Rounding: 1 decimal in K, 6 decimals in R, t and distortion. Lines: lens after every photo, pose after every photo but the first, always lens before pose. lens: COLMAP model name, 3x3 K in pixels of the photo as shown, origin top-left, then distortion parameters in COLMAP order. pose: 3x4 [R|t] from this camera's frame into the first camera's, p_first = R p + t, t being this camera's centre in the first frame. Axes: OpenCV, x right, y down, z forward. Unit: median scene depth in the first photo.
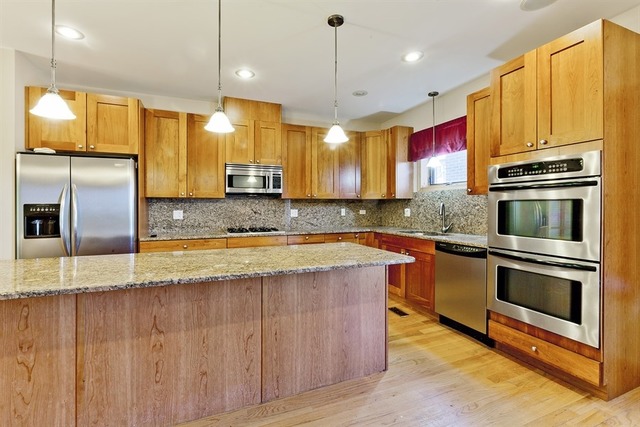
lens RADIAL K [[288.1, 0, 321.7], [0, 288.1, 209.7], [0, 0, 1]] dist [0.001104, 0.000365]
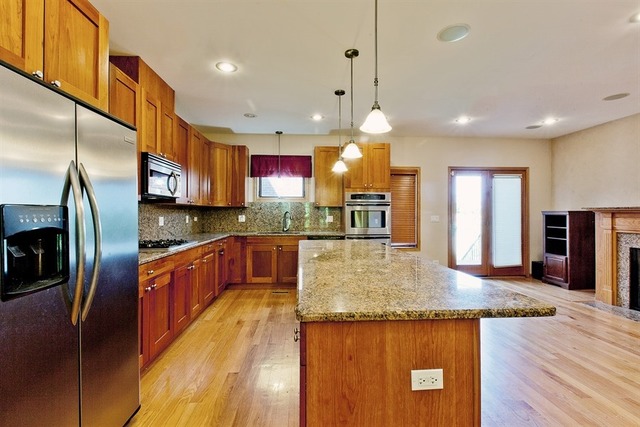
lens RADIAL K [[288.1, 0, 322.2], [0, 288.1, 213.2], [0, 0, 1]] dist [0.001104, 0.000365]
pose [[0.329736, 0.004274, 0.944063, -0.851298], [0.007980, 0.999941, -0.007314, -0.001022], [-0.944039, 0.009946, 0.329683, 0.347517]]
